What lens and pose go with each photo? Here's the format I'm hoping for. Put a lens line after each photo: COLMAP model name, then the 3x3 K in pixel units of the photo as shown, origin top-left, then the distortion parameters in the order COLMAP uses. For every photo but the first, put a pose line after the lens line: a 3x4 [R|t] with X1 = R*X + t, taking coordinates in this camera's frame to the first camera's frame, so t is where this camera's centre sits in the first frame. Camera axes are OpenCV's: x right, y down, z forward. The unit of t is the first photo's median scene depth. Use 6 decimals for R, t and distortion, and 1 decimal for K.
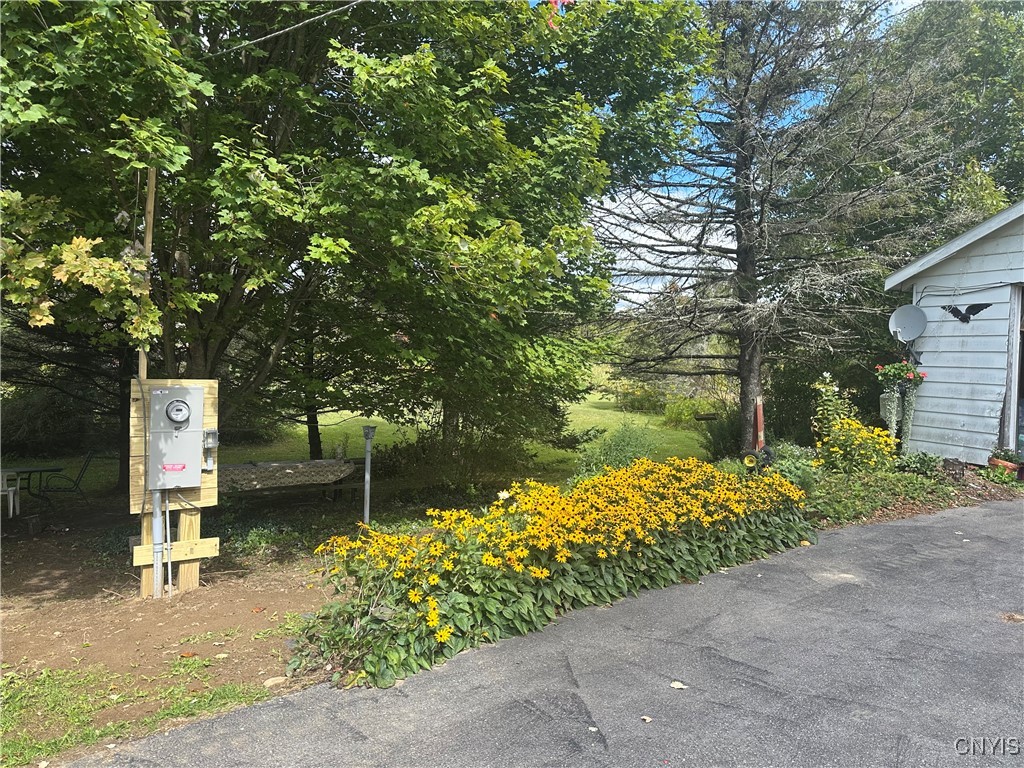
lens RADIAL K [[716.3, 0, 512.1], [0, 716.3, 382.8], [0, 0, 1]] dist [0.073766, -0.095016]
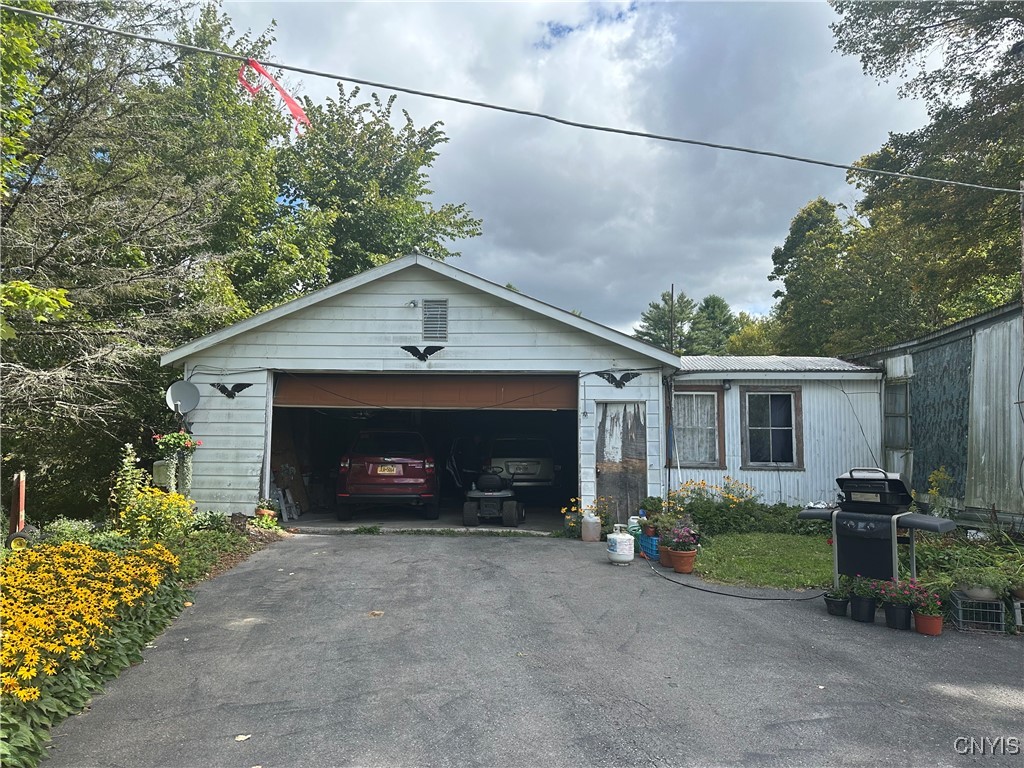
lens RADIAL K [[716.3, 0, 507.3], [0, 716.3, 384.9], [0, 0, 1]] dist [0.073766, -0.095016]
pose [[0.469493, 0.043809, 0.881849, -0.389107], [0.032086, 0.997262, -0.066625, -0.019039], [-0.882353, 0.059575, 0.466802, 0.069646]]
